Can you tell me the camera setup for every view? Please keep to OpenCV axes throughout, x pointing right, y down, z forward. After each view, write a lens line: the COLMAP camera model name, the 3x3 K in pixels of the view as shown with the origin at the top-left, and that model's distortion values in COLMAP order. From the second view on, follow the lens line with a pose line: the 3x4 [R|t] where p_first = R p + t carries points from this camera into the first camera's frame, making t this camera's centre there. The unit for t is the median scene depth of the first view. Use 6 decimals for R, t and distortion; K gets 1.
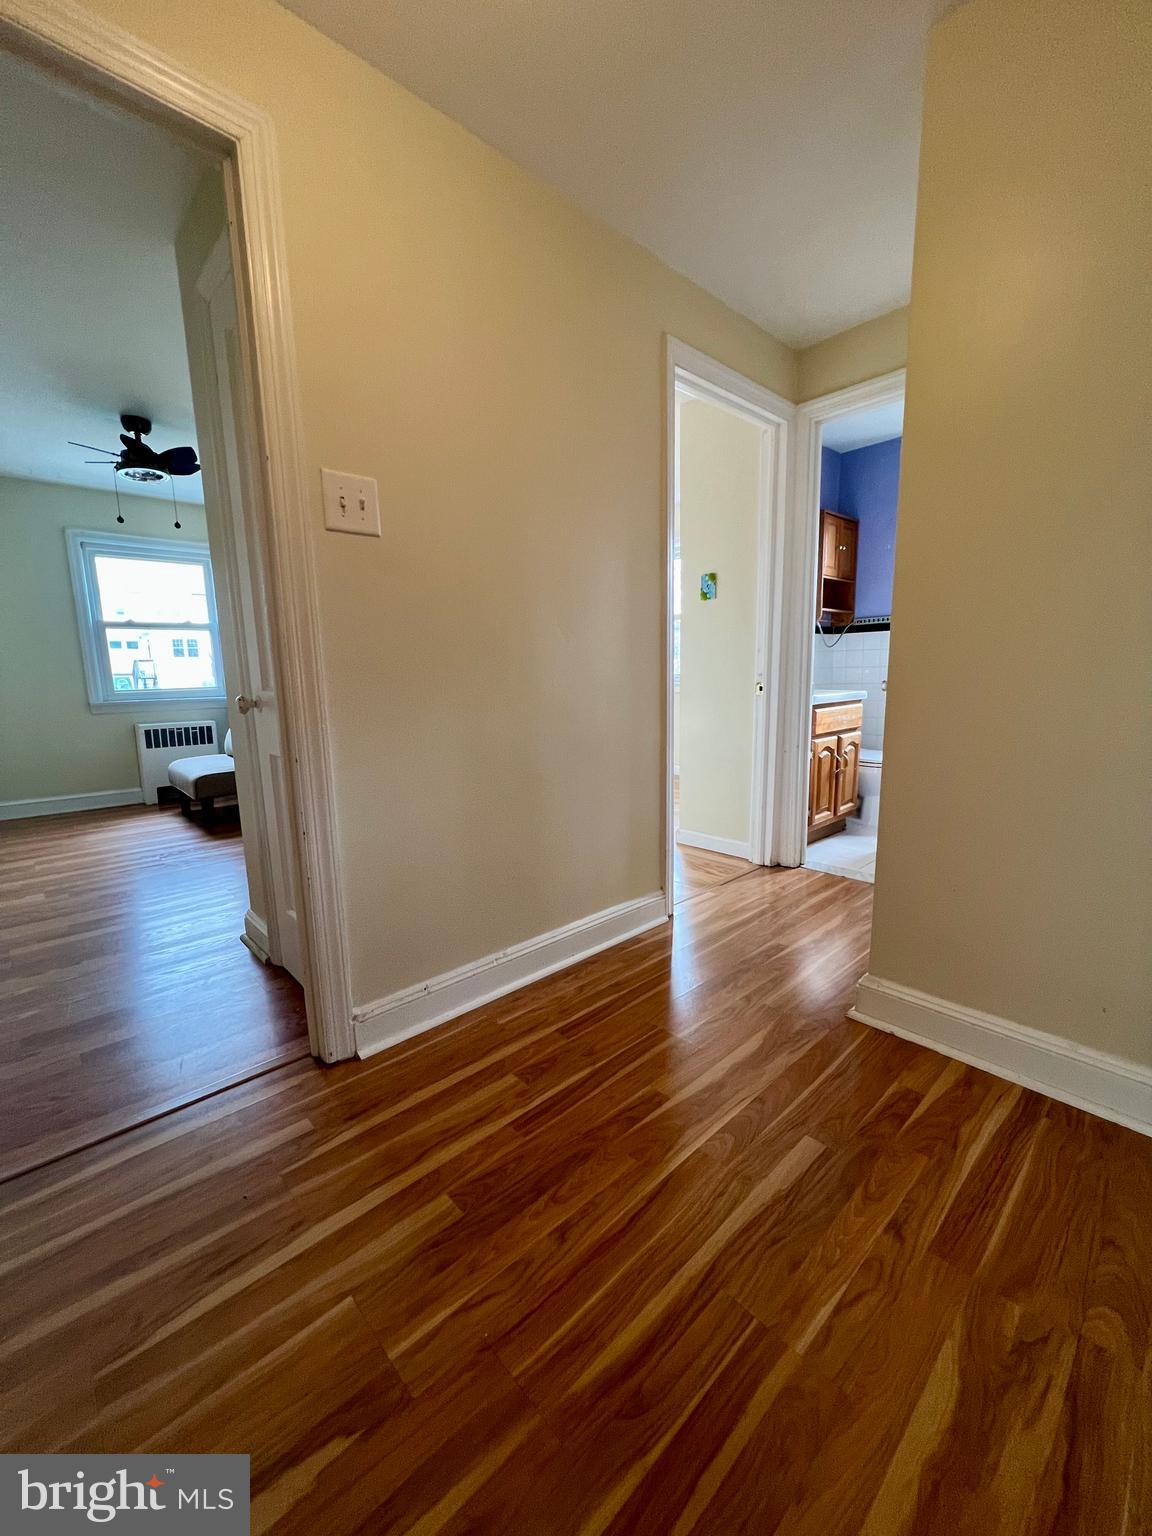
lens RADIAL K [[615.3, 0, 574.2], [0, 615.3, 768.9], [0, 0, 1]] dist [-0.001941, 0.000414]
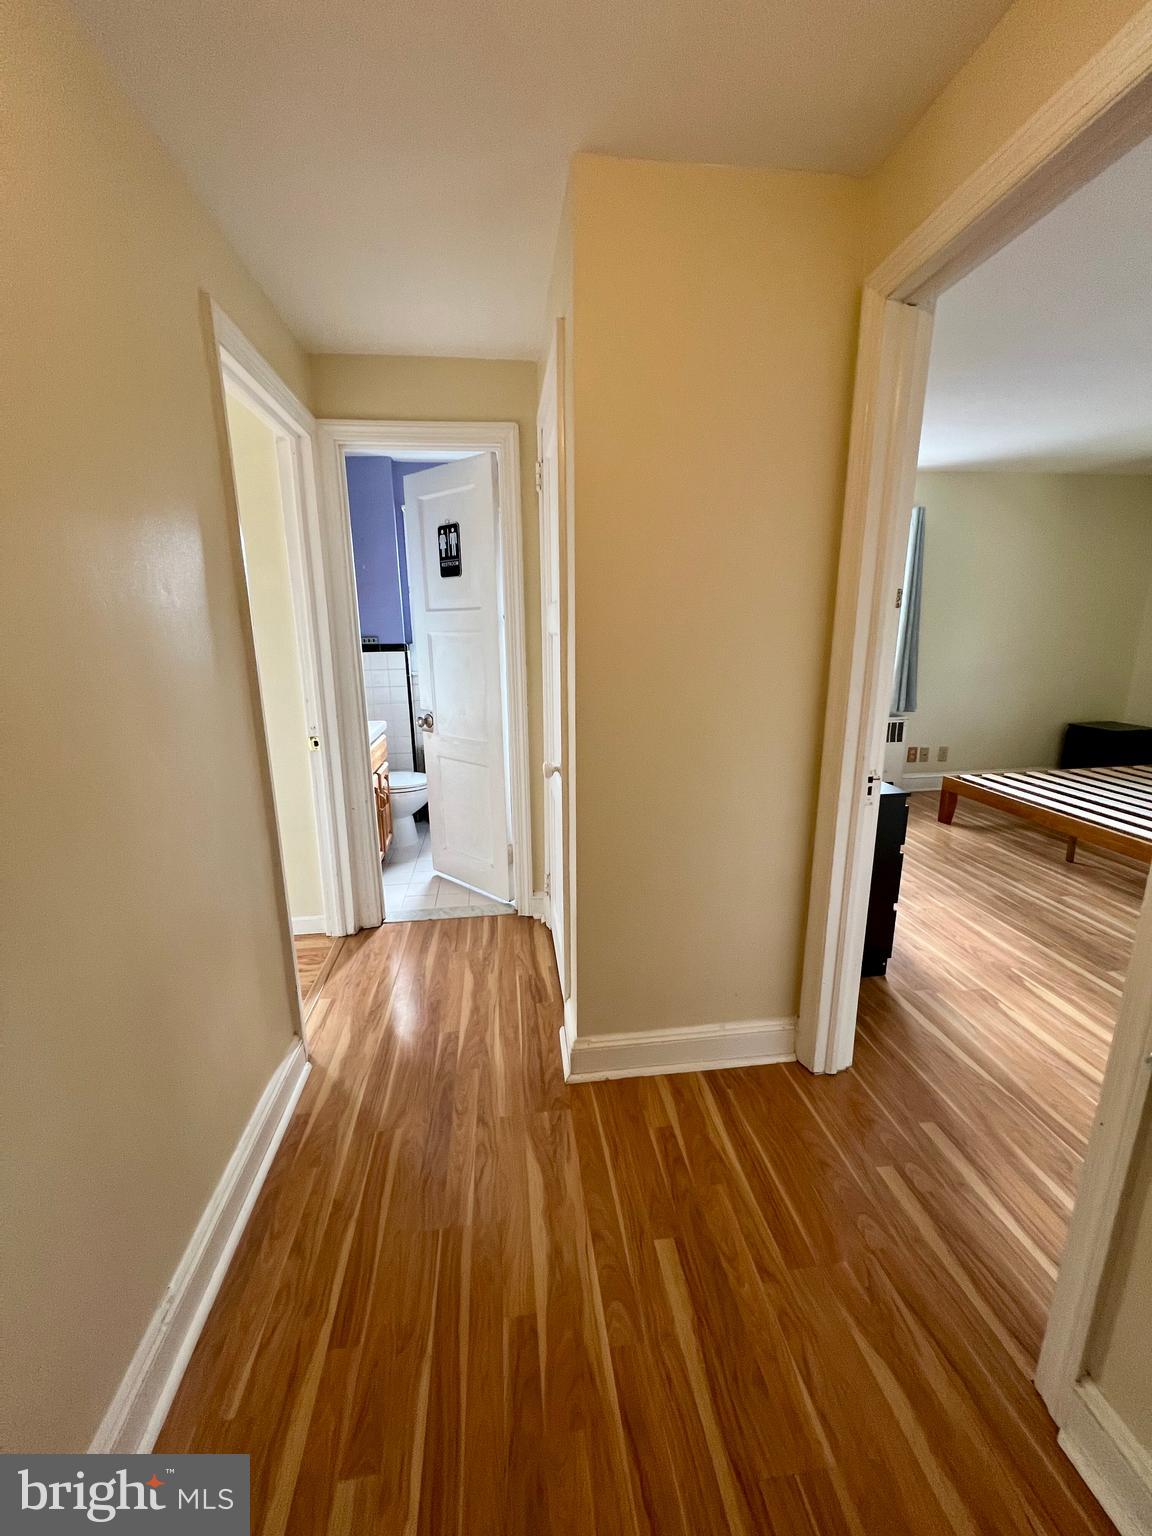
lens RADIAL K [[615.3, 0, 572.2], [0, 615.3, 771.1], [0, 0, 1]] dist [-0.001941, 0.000414]
pose [[0.588194, -0.174173, 0.789741, -0.293286], [0.132336, 0.984099, 0.118475, -0.250493], [-0.797819, 0.034825, 0.601891, 0.333919]]
